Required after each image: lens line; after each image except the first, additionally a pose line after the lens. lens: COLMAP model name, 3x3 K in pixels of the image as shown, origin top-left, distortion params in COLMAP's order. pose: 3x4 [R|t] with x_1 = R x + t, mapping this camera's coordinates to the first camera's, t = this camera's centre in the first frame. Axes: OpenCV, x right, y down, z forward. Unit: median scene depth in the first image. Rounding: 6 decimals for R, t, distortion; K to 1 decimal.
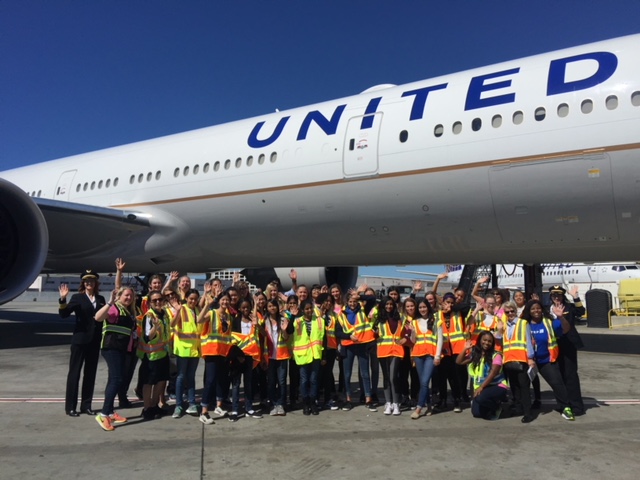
lens RADIAL K [[529.6, 0, 309.1], [0, 529.6, 236.2], [0, 0, 1]] dist [0.066237, -0.102367]
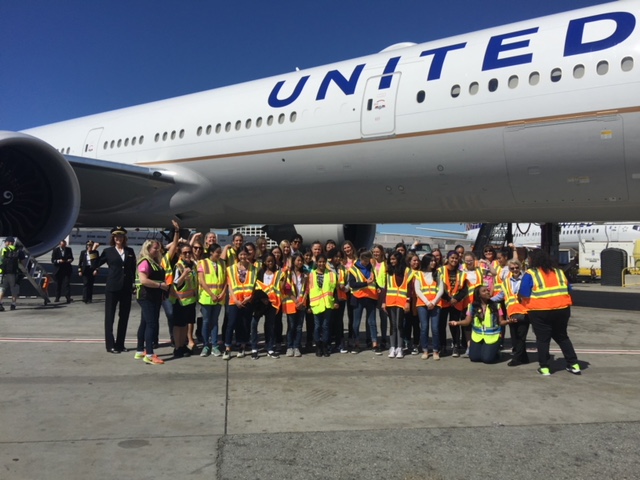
lens RADIAL K [[529.6, 0, 309.1], [0, 529.6, 236.2], [0, 0, 1]] dist [0.066237, -0.102367]
pose [[0.999161, 0.010408, -0.039608, 0.007949], [-0.007140, 0.996626, 0.081770, -0.003835], [0.040325, -0.081419, 0.995864, -0.045444]]
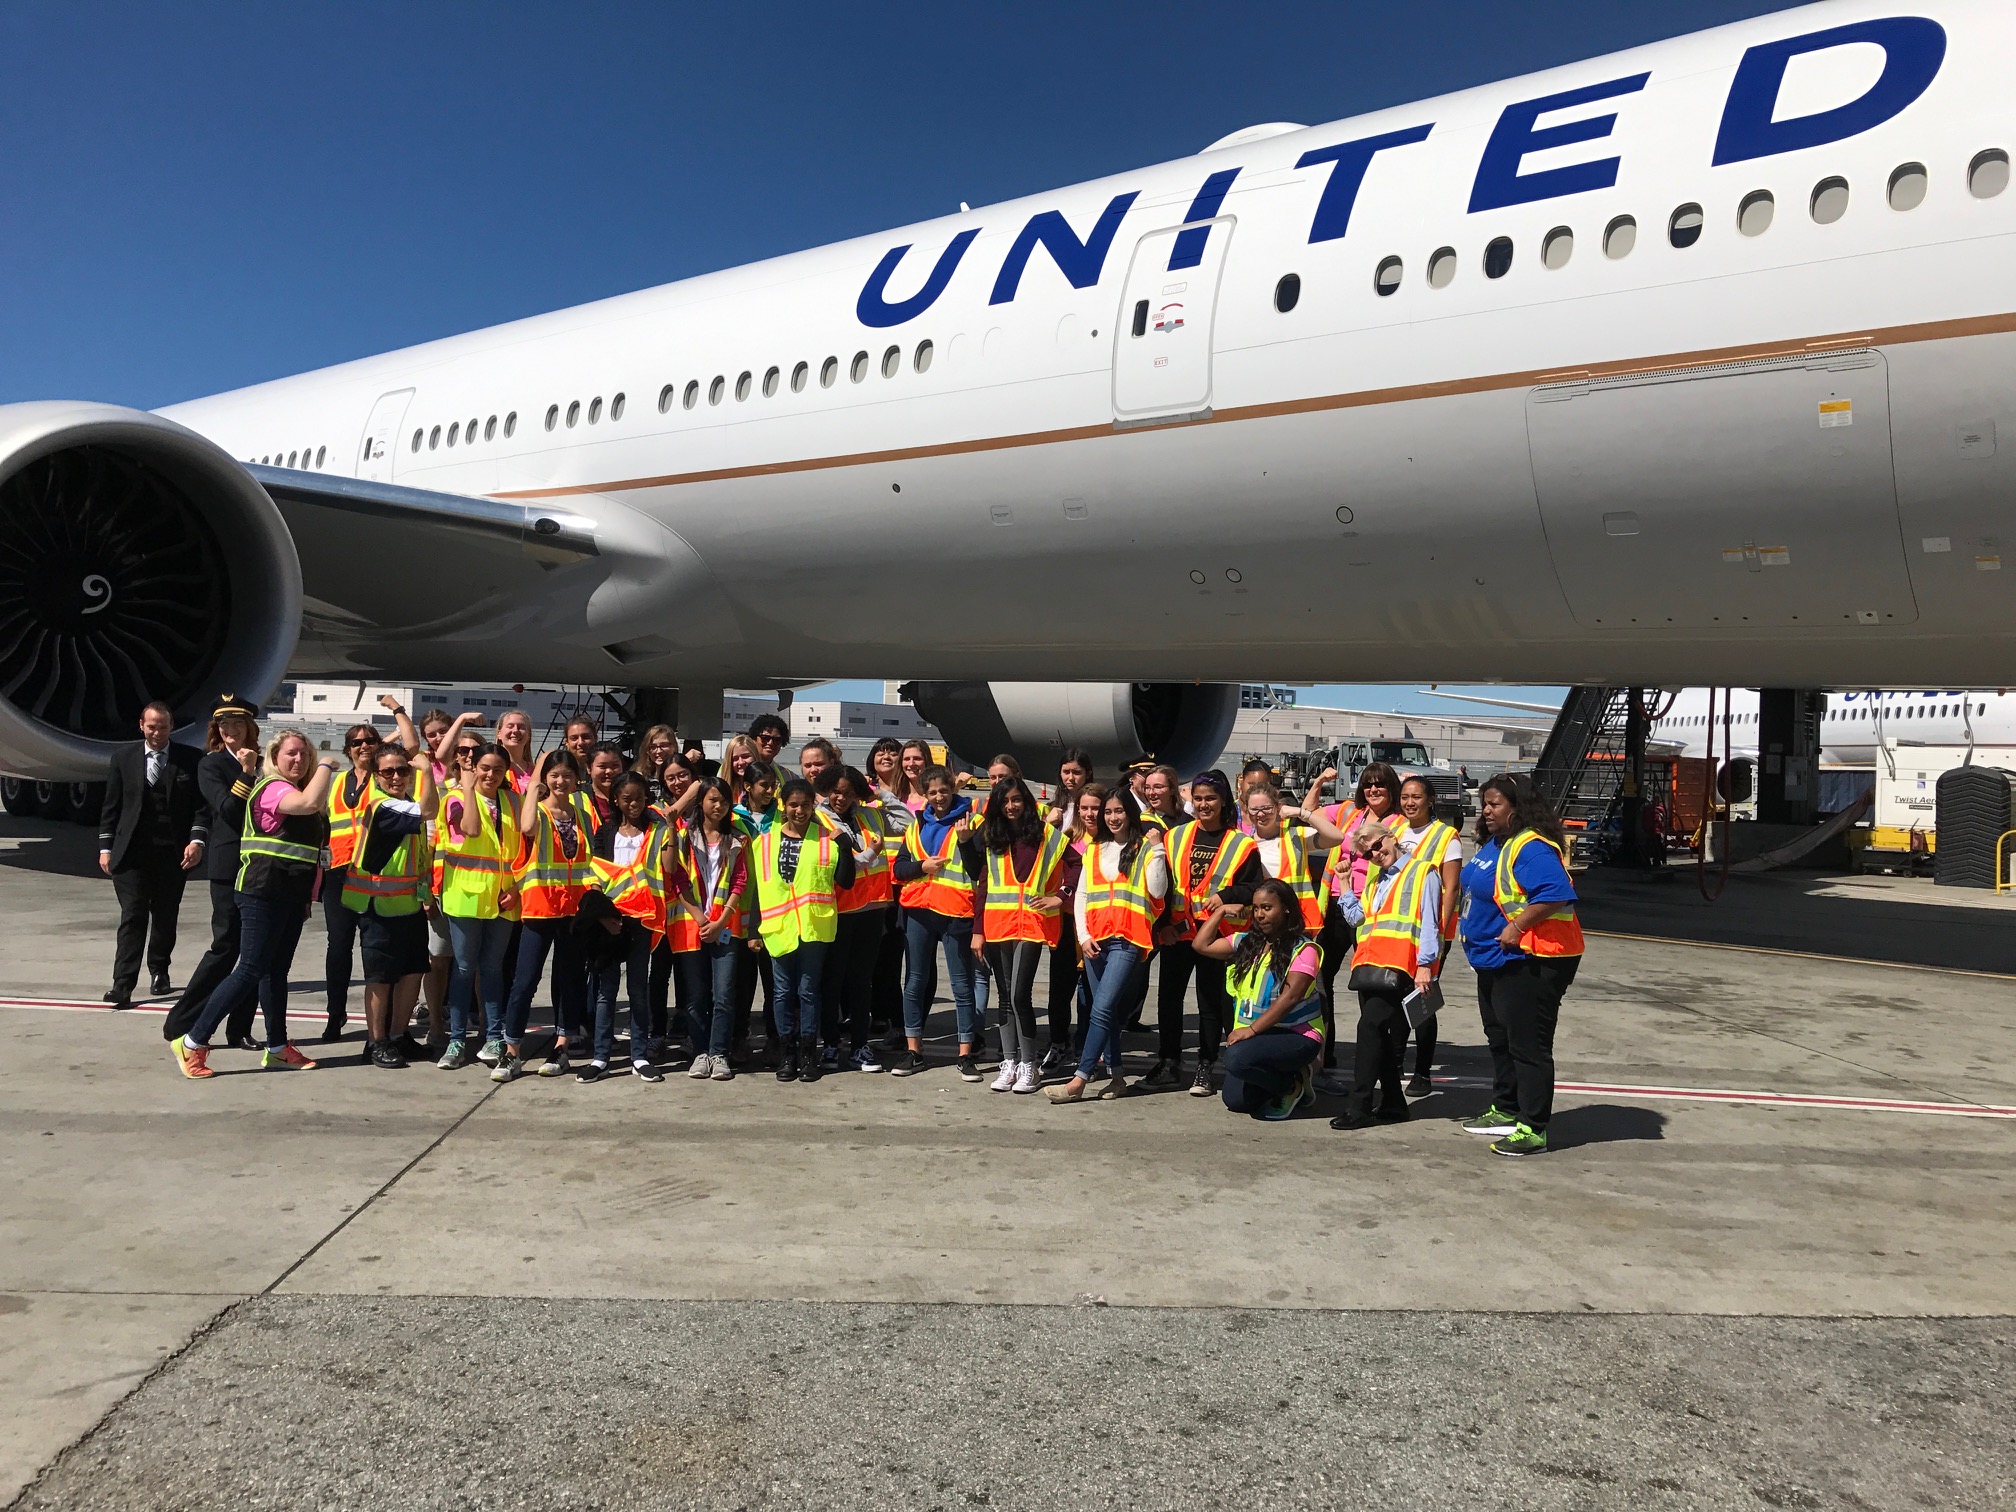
lens RADIAL K [[1620.0, 0, 995.5], [0, 1620.0, 749.6], [0, 0, 1]] dist [0.013022, -0.001315]
pose [[0.991419, 0.027778, -0.127738, 0.138360], [-0.013980, 0.994088, 0.107672, -0.012632], [0.129974, -0.104962, 0.985946, -0.046456]]
